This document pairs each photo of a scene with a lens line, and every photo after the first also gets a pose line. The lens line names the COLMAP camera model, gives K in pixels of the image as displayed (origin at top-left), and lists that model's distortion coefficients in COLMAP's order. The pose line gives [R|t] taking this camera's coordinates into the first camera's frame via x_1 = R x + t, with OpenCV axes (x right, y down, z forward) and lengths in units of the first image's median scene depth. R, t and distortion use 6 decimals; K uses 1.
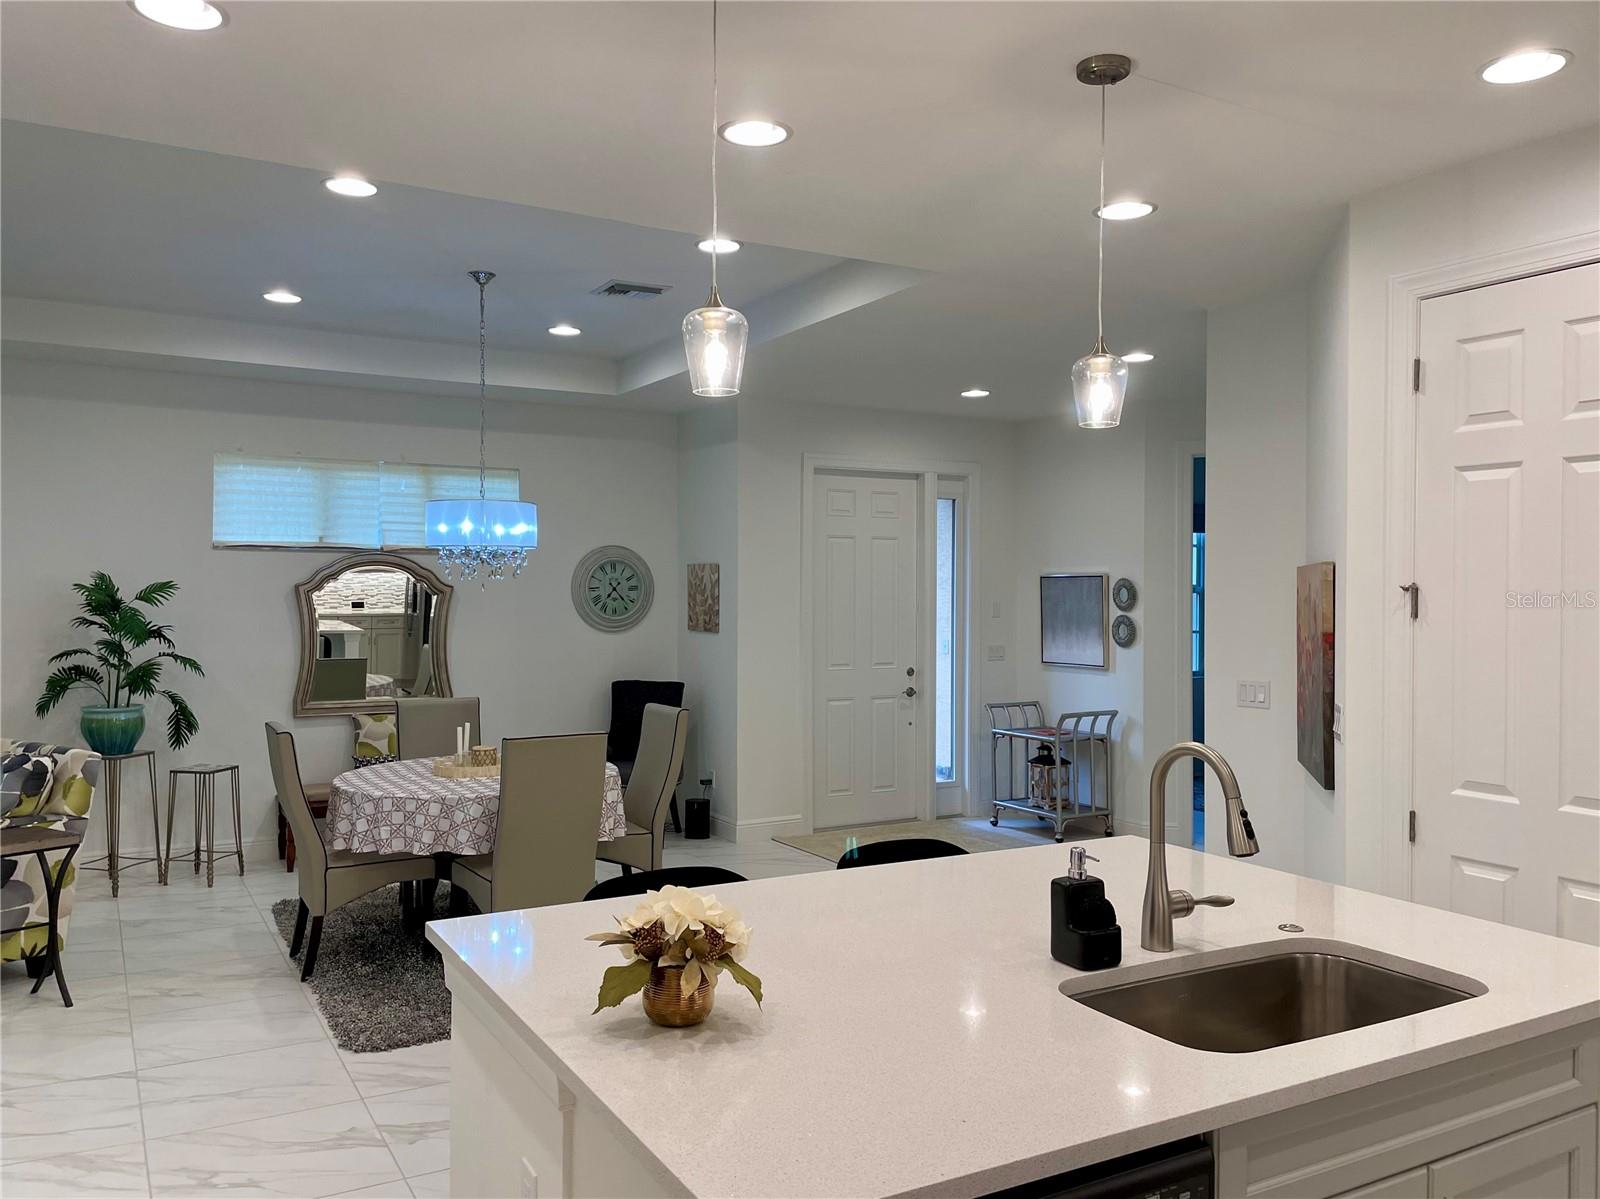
lens RADIAL K [[1251.8, 0, 808.6], [0, 1251.8, 575.0], [0, 0, 1]] dist [0.094524, -0.117343]
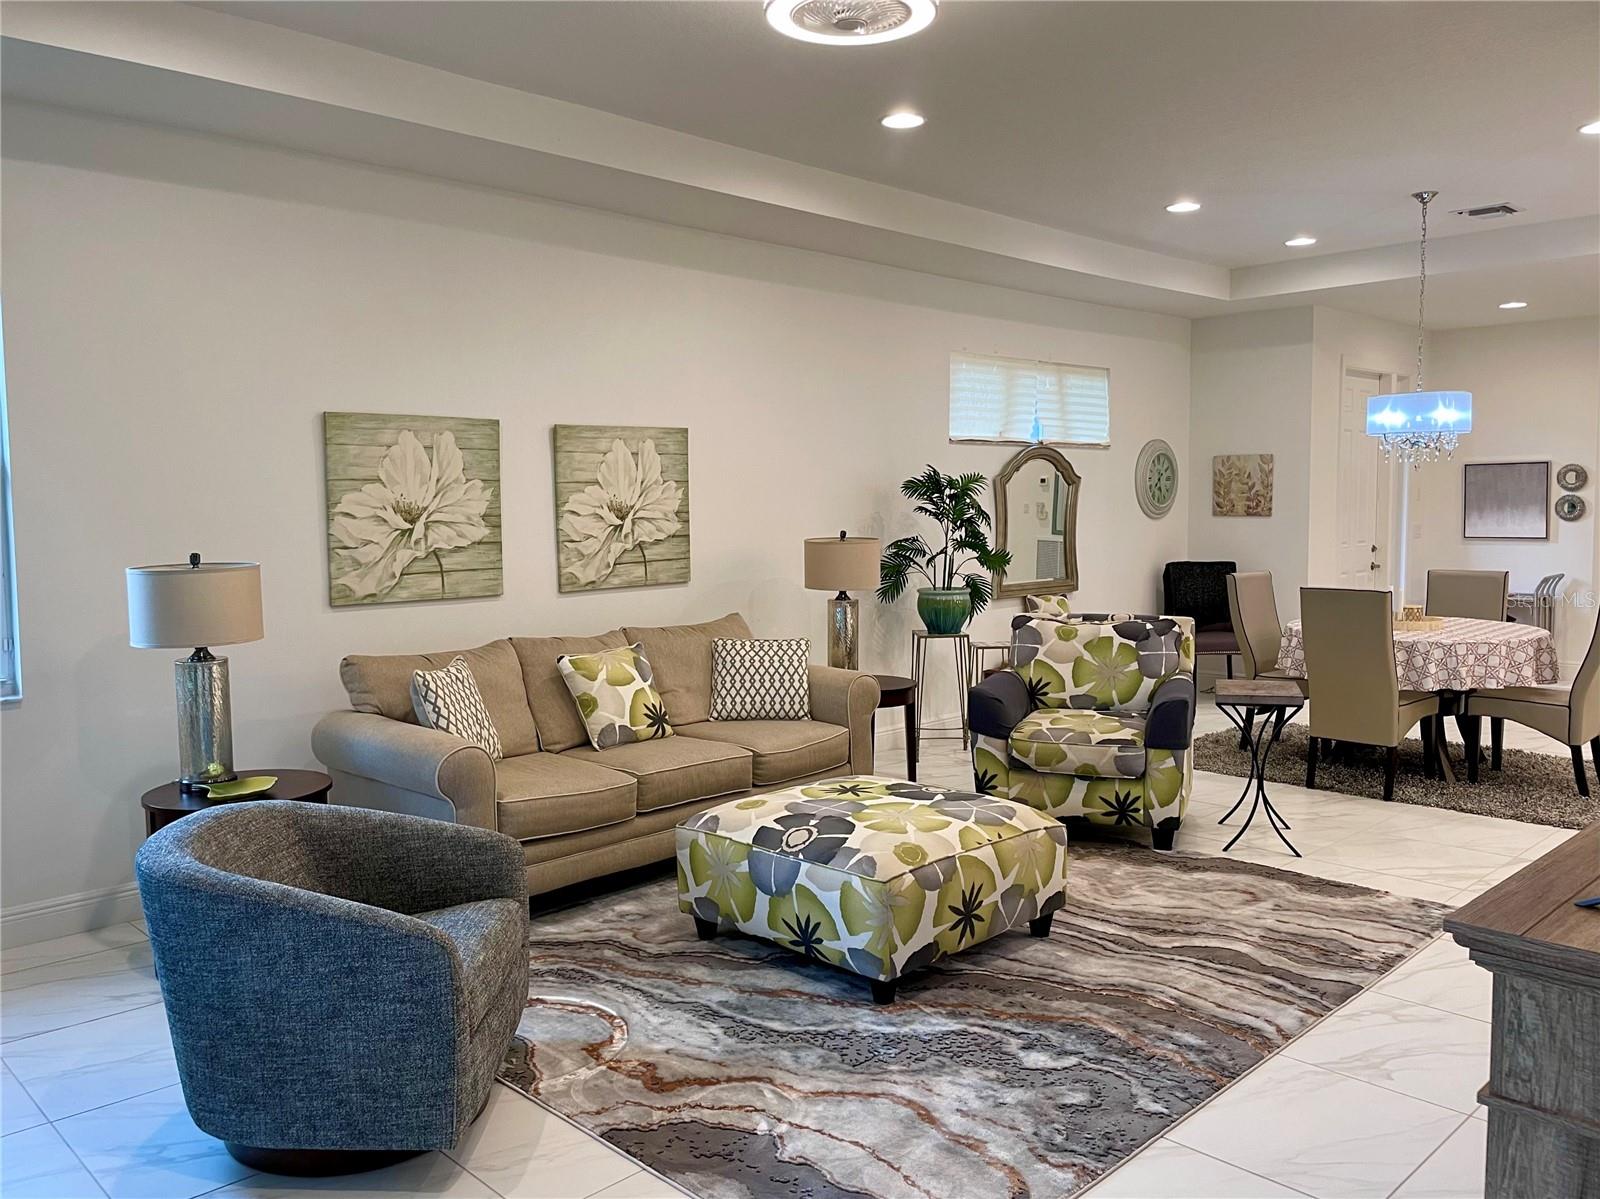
lens RADIAL K [[1251.8, 0, 808.6], [0, 1251.8, 575.0], [0, 0, 1]] dist [0.094524, -0.117343]
pose [[0.969726, -0.030328, 0.242305, -0.937727], [0.012604, 0.997151, 0.074365, 0.011218], [-0.243870, -0.069060, 0.967346, -0.003622]]
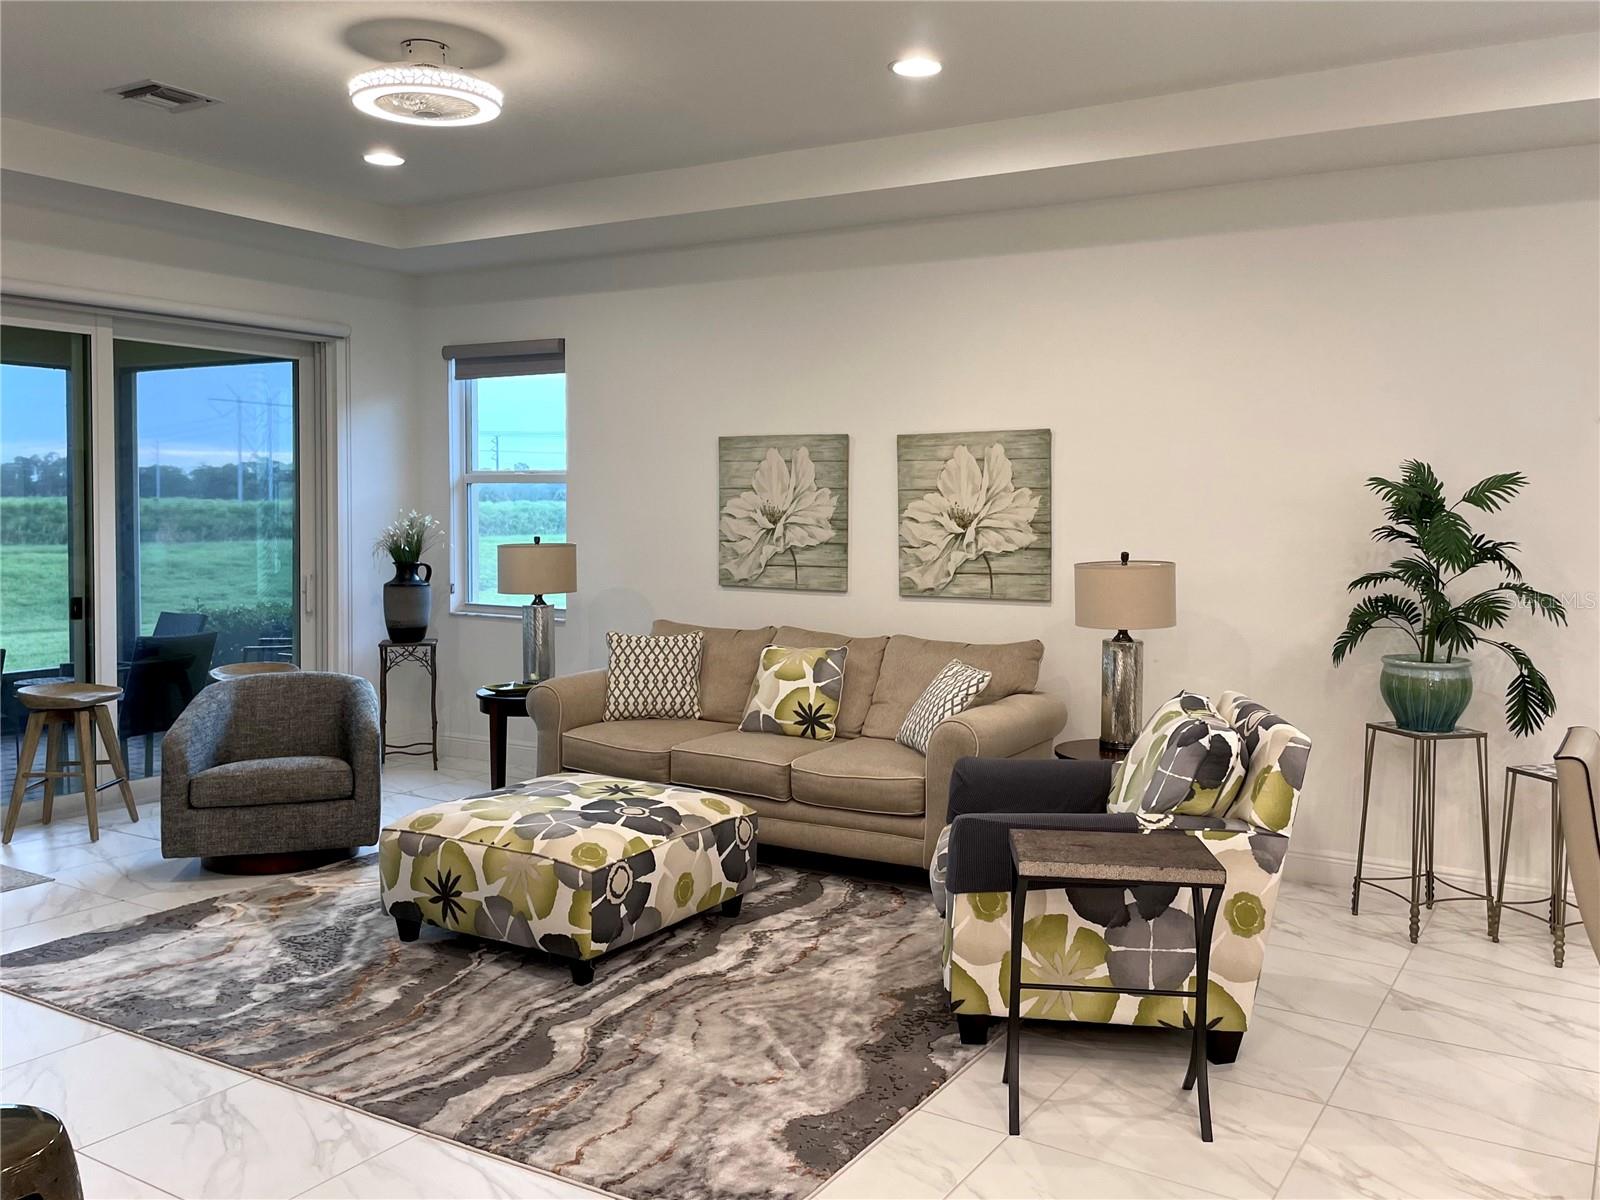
lens RADIAL K [[1330.3, 0, 870.4], [0, 1330.3, 563.6], [0, 0, 1]] dist [0.009114, -0.000448]
pose [[0.486668, 0.037400, -0.872786, -0.074067], [0.002538, 0.999018, 0.044225, 0.020333], [0.873583, -0.023738, 0.486096, 0.394362]]
